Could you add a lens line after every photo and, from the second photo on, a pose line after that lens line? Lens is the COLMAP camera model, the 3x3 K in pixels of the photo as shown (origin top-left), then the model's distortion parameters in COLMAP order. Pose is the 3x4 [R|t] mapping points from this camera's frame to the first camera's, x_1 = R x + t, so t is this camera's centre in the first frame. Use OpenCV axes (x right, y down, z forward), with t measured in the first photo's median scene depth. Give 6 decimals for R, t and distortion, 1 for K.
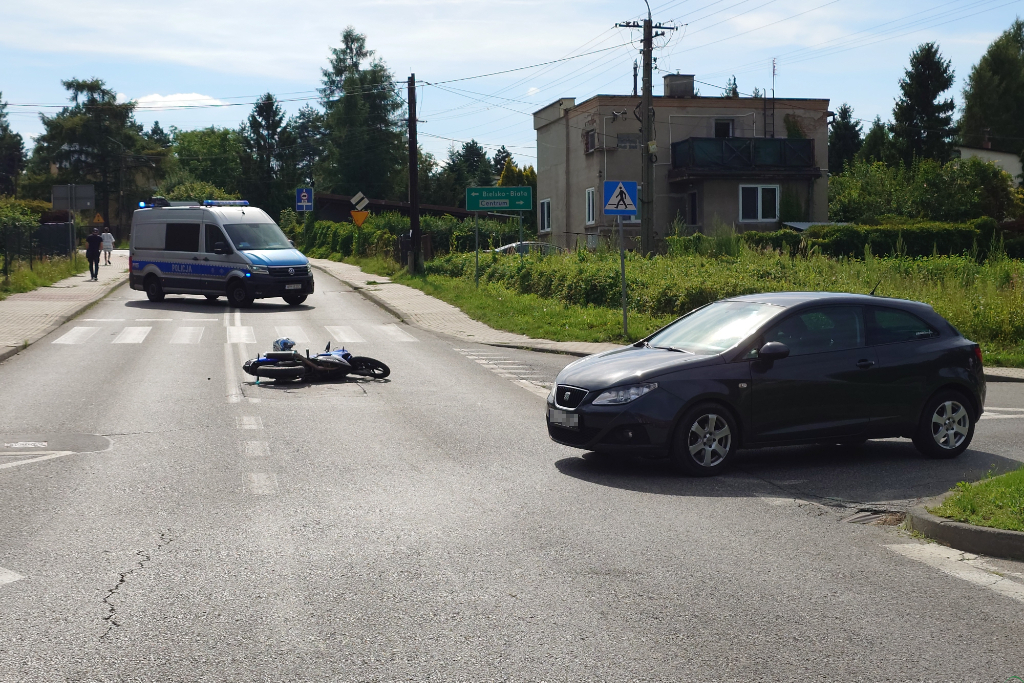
lens RADIAL K [[1524.7, 0, 512.0], [0, 1524.7, 341.5], [0, 0, 1]] dist [0.019566, -0.105764]
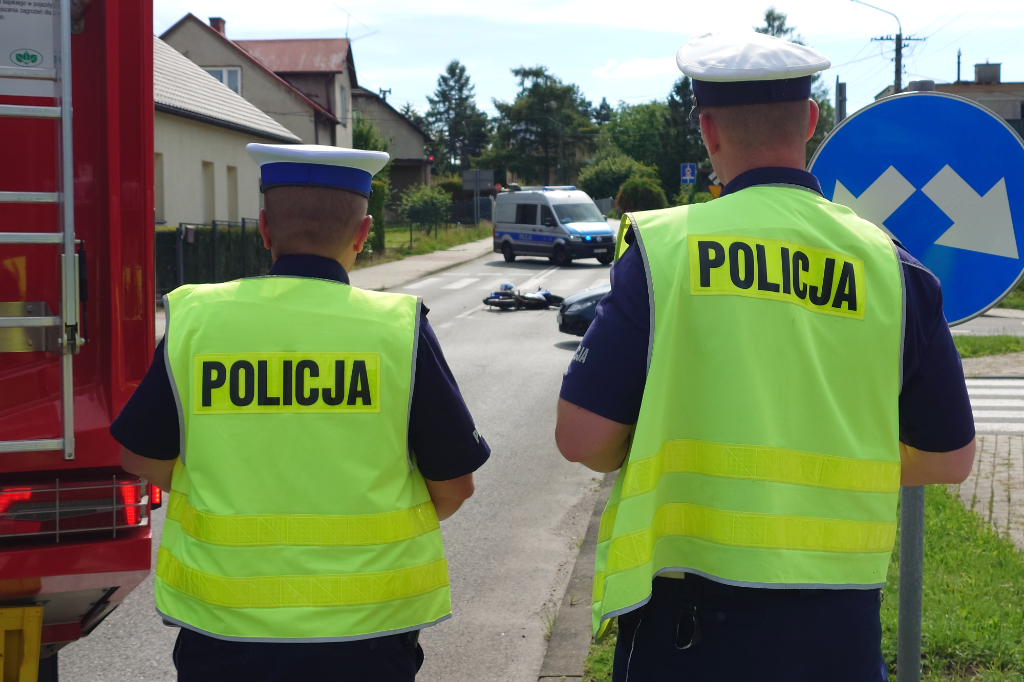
lens RADIAL K [[1524.7, 0, 512.0], [0, 1524.7, 341.0], [0, 0, 1]] dist [0.019566, -0.105764]
pose [[0.952165, 0.019085, -0.304988, 0.113013], [-0.011501, 0.999579, 0.026642, 0.005115], [0.305368, -0.021860, 0.951983, -0.179502]]
